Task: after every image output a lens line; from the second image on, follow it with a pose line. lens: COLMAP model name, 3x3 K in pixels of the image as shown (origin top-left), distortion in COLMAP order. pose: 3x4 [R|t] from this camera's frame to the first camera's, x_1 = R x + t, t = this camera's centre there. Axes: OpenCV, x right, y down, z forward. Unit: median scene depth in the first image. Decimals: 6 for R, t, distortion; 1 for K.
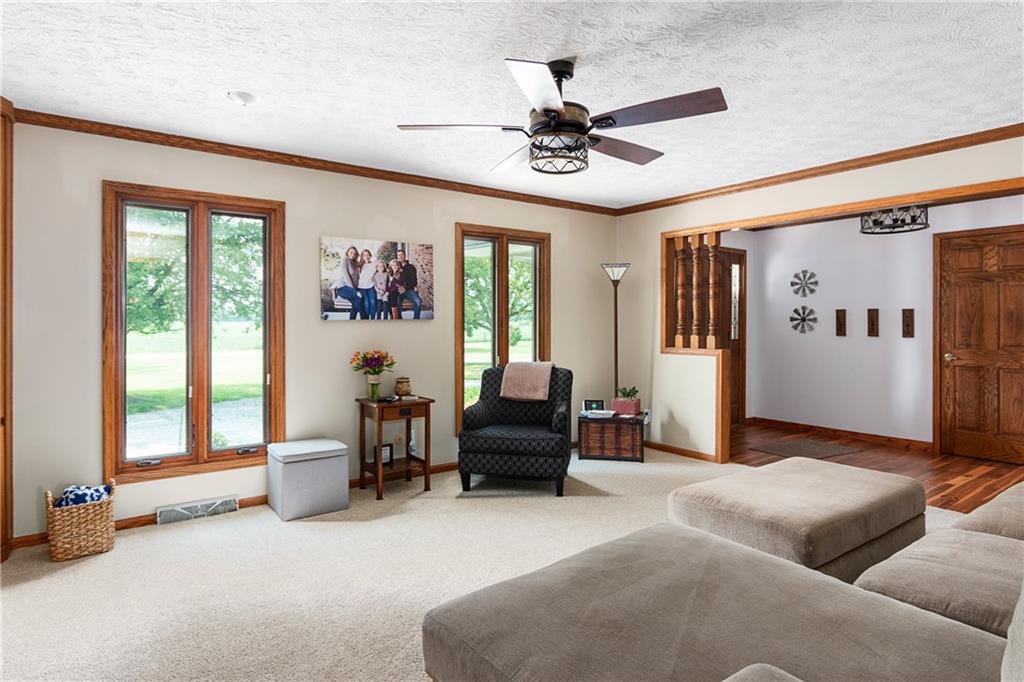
lens RADIAL K [[568.2, 0, 513.0], [0, 568.2, 332.7], [0, 0, 1]] dist [-0.008811, -0.001697]
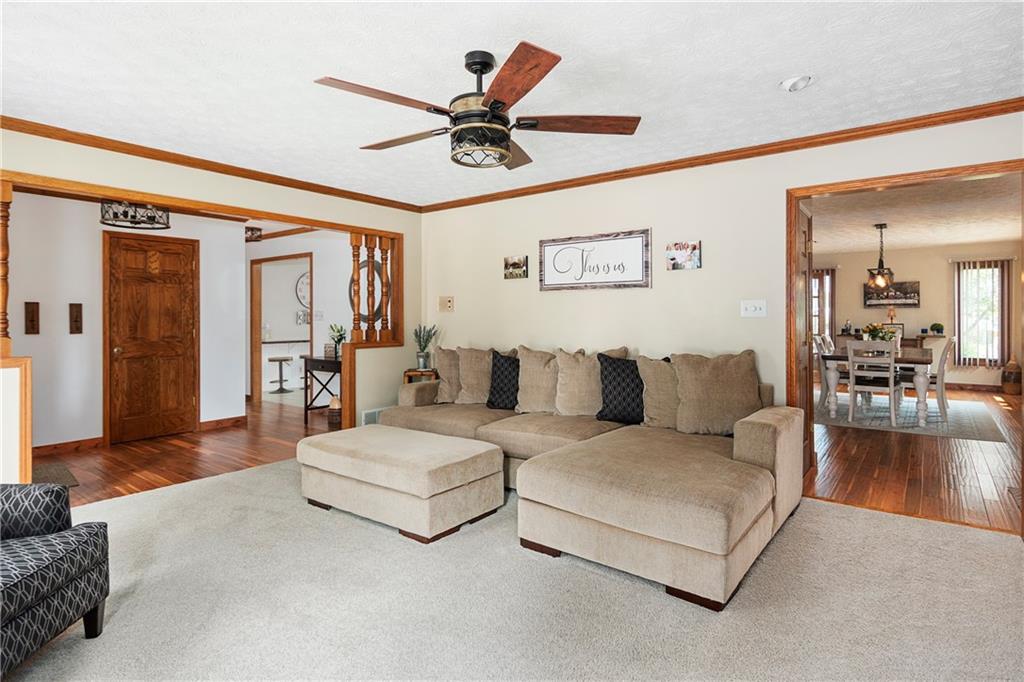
lens RADIAL K [[545.8, 0, 511.5], [0, 545.8, 333.3], [0, 0, 1]] dist [0.002568, -0.000607]
pose [[-0.275014, -0.030106, 0.960969, -0.893976], [0.018767, 0.999151, 0.036673, -0.028640], [-0.961257, 0.028120, -0.274216, 1.275869]]
